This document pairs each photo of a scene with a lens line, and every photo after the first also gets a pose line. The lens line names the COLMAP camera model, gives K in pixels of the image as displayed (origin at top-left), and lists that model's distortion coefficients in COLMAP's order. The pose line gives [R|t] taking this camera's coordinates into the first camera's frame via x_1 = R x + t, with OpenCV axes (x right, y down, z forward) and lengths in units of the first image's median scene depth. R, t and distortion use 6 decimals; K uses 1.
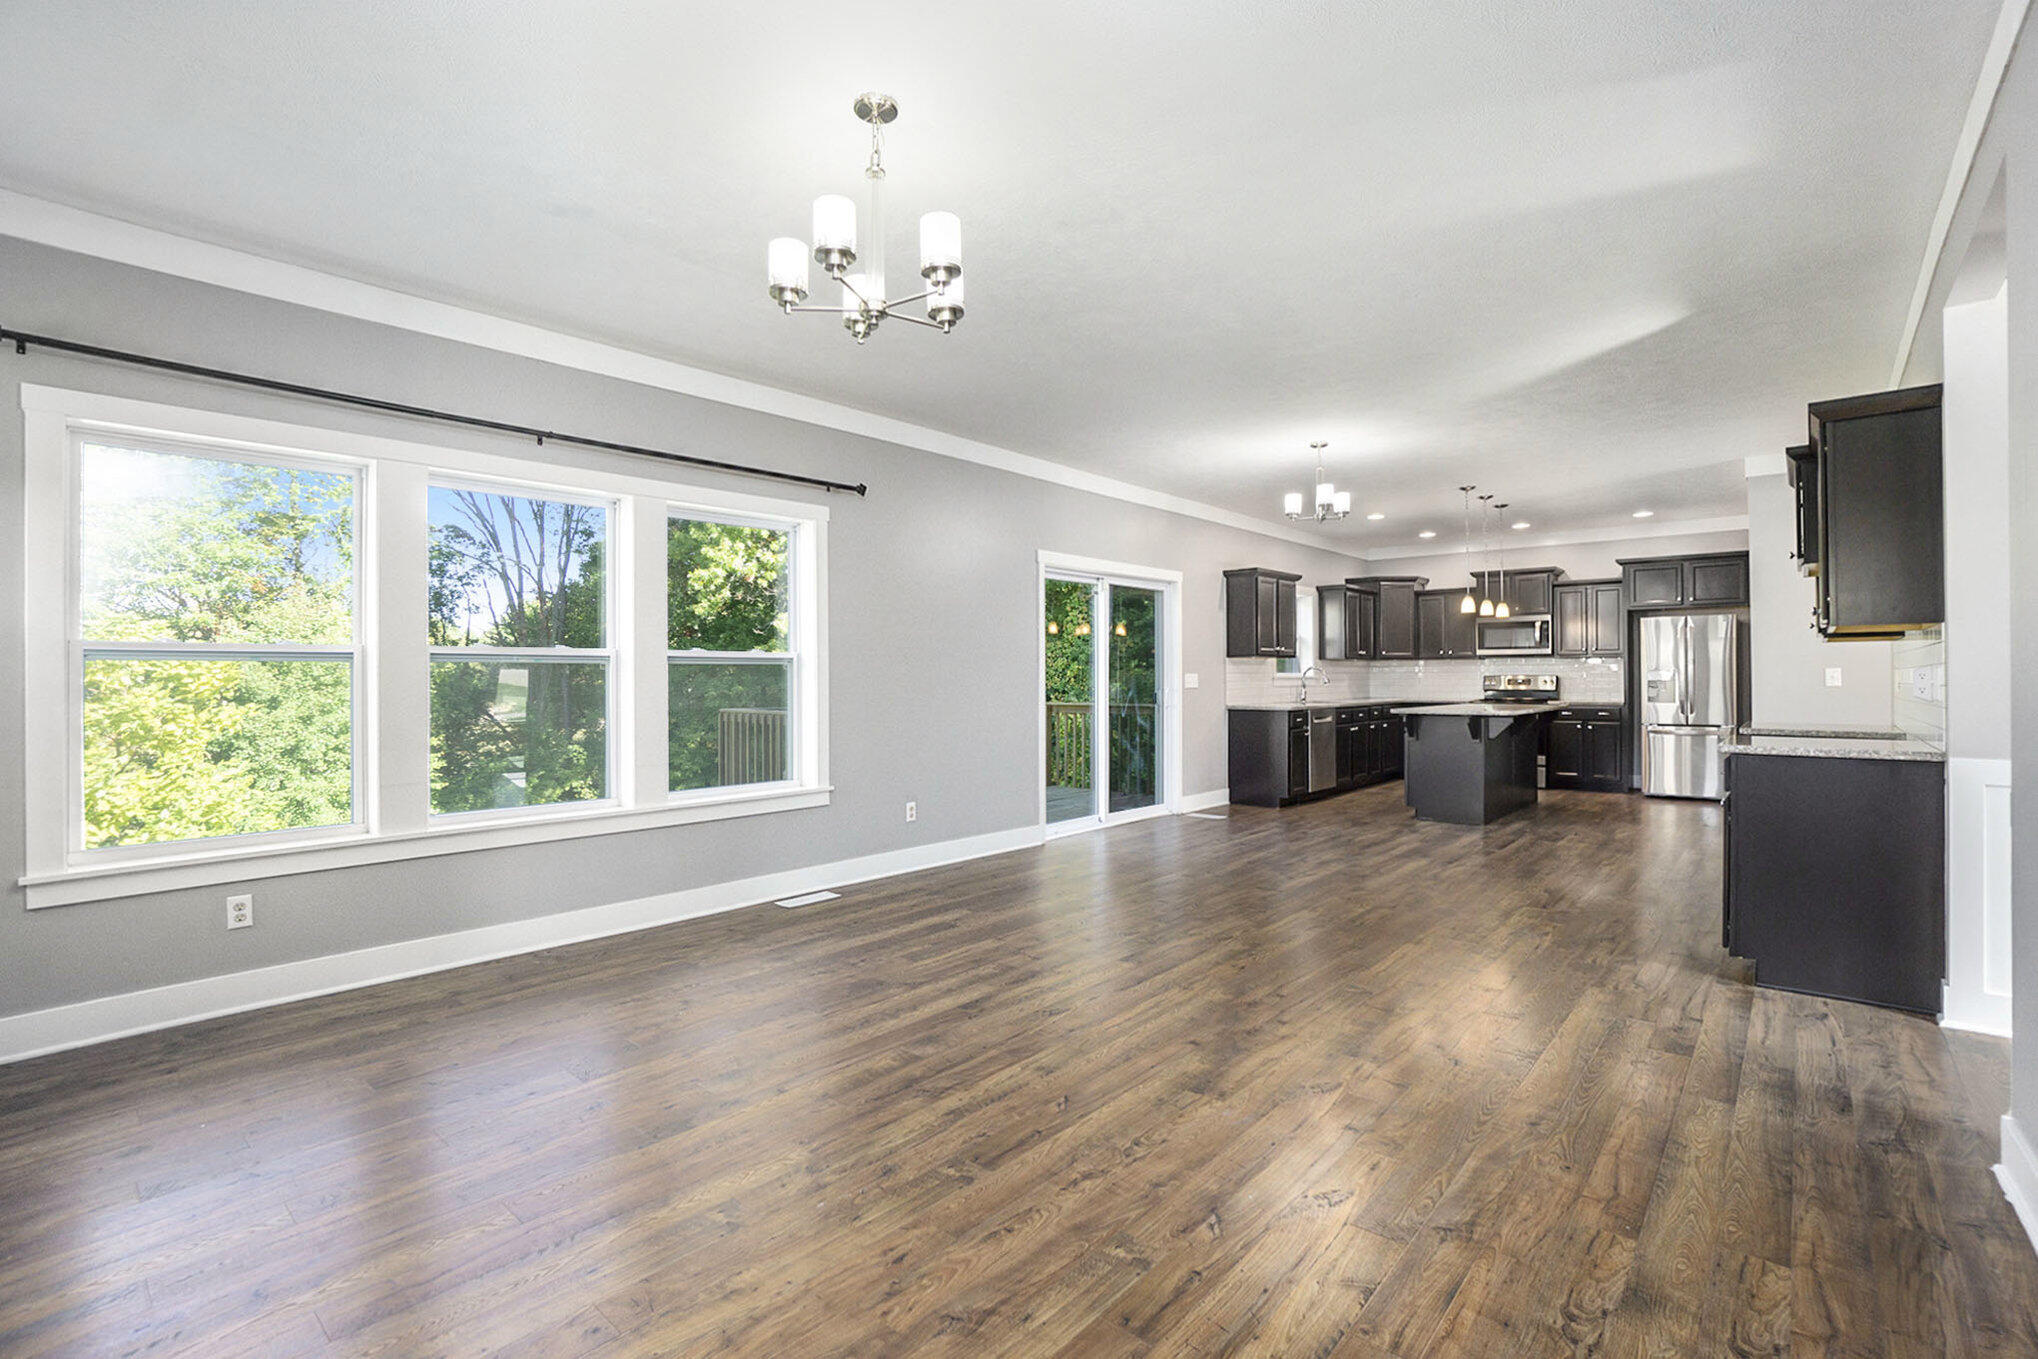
lens RADIAL K [[916.1, 0, 1009.9], [0, 916.1, 688.1], [0, 0, 1]] dist [-0.040203, 0.003207]
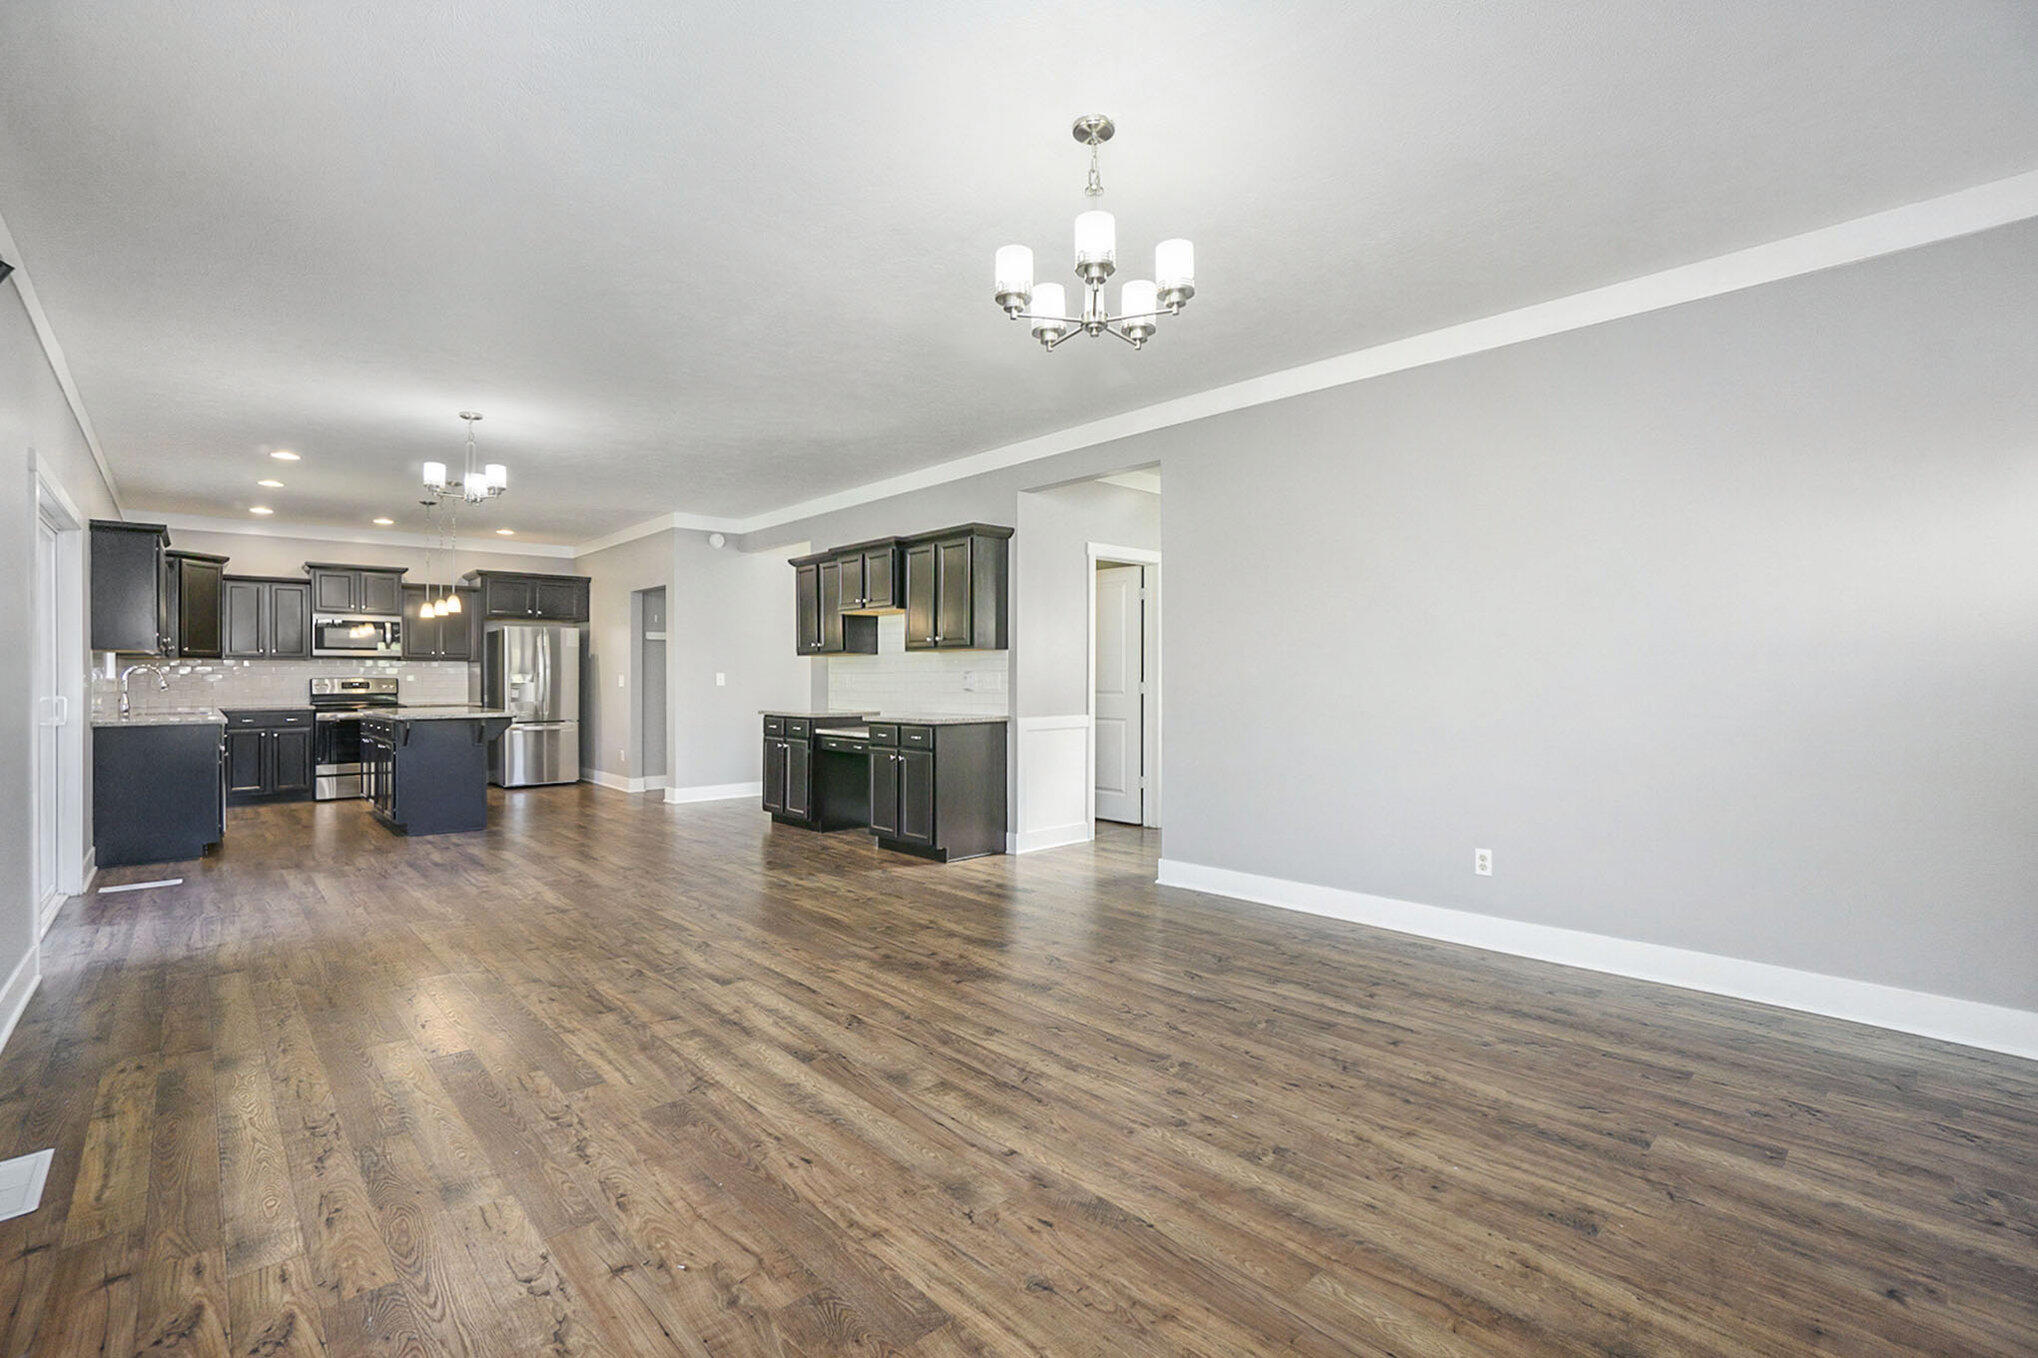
lens RADIAL K [[916.1, 0, 1006.4], [0, 916.1, 680.0], [0, 0, 1]] dist [-0.040203, 0.003207]
pose [[0.095988, 0.004313, 0.995373, -0.750399], [0.010278, 0.999933, -0.005324, -0.000670], [-0.995329, 0.010742, 0.095937, 0.617524]]
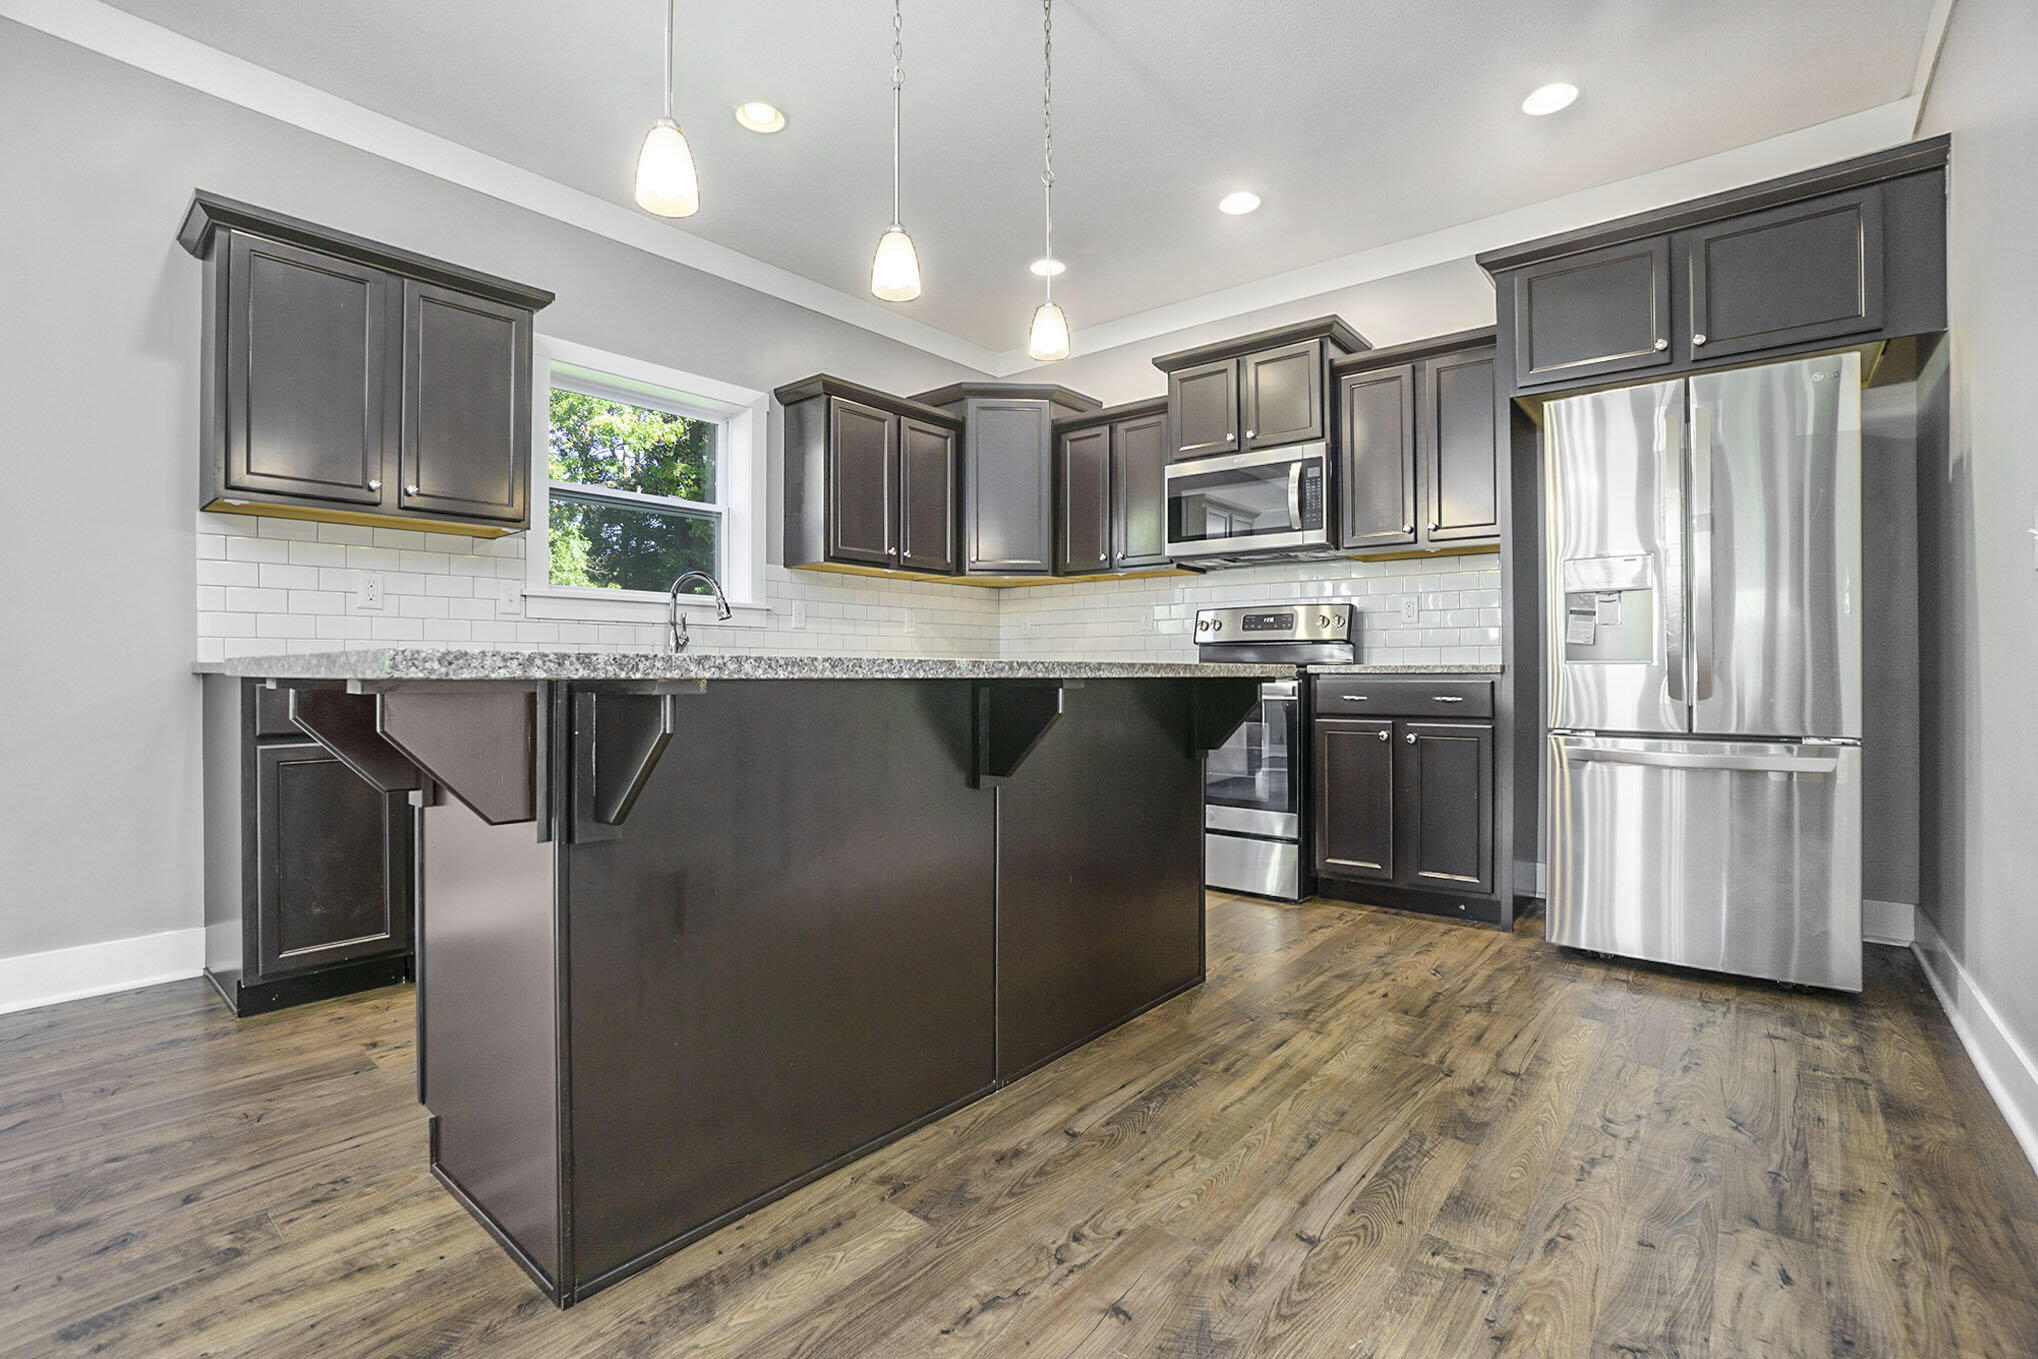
lens RADIAL K [[916.1, 0, 1020.0], [0, 916.1, 670.0], [0, 0, 1]] dist [-0.040203, 0.003207]
pose [[0.997742, 0.011192, 0.066230, 1.081106], [-0.010729, 0.999916, -0.007335, 0.049454], [-0.066307, 0.006607, 0.997777, 1.510317]]
